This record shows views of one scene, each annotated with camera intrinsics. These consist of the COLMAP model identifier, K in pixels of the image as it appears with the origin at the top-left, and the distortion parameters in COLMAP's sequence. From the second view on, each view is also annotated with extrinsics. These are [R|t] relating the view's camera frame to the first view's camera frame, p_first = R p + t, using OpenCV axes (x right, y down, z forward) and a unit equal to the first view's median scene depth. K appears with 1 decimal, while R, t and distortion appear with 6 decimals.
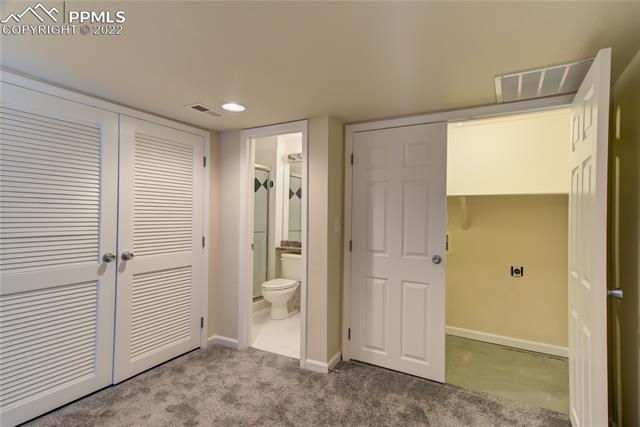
lens RADIAL K [[335.8, 0, 320.9], [0, 335.8, 212.9], [0, 0, 1]] dist [0.032915, 0.002929]
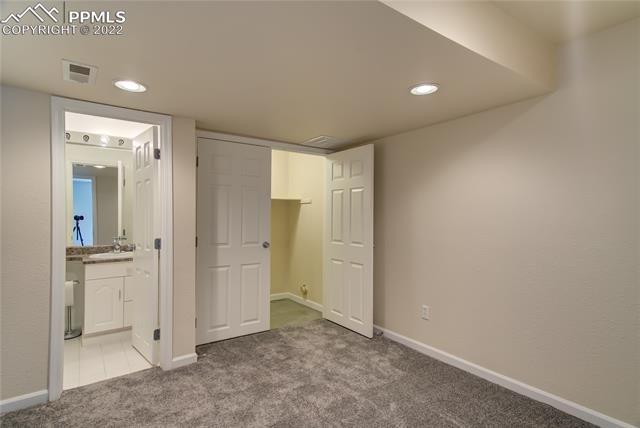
lens RADIAL K [[335.8, 0, 320.0], [0, 335.8, 214.2], [0, 0, 1]] dist [0.032915, 0.002929]
pose [[0.415221, -0.007576, 0.909689, -0.792260], [-0.002037, 0.999955, 0.009257, -0.001676], [-0.909718, -0.005697, 0.415187, 0.203747]]
